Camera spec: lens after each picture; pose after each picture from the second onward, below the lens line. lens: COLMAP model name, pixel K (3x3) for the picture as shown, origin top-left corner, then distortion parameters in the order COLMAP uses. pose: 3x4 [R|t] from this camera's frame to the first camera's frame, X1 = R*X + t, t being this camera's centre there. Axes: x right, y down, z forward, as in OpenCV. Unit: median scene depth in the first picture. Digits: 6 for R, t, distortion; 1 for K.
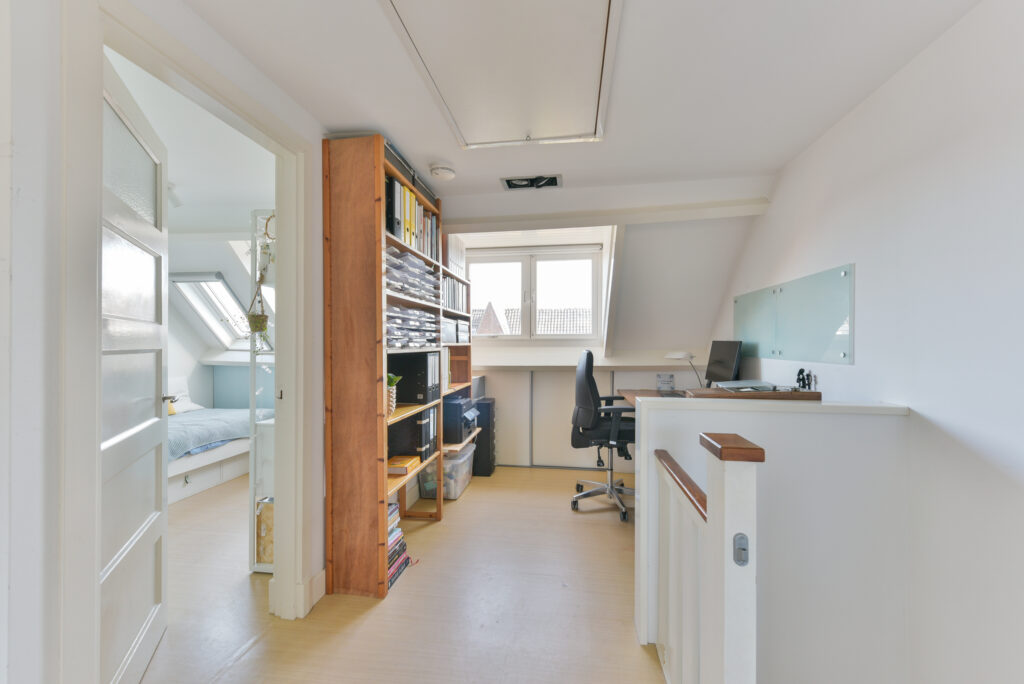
lens RADIAL K [[405.6, 0, 512.0], [0, 405.6, 342.0], [0, 0, 1]] dist [0.001092, 0.000053]
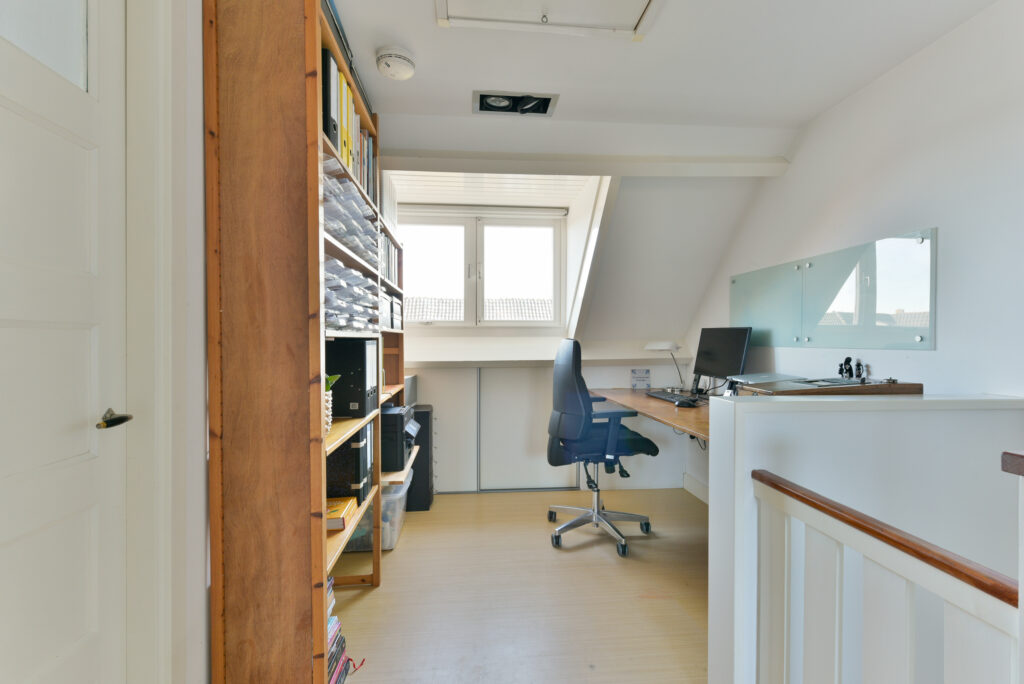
lens RADIAL K [[460.9, 0, 512.0], [0, 460.9, 342.0], [0, 0, 1]] dist [-0.001133, -0.000248]
pose [[0.970414, -0.000385, 0.241445, -0.150780], [-0.001588, 0.999967, 0.007975, 0.022732], [-0.241440, -0.008123, 0.970382, 0.200781]]
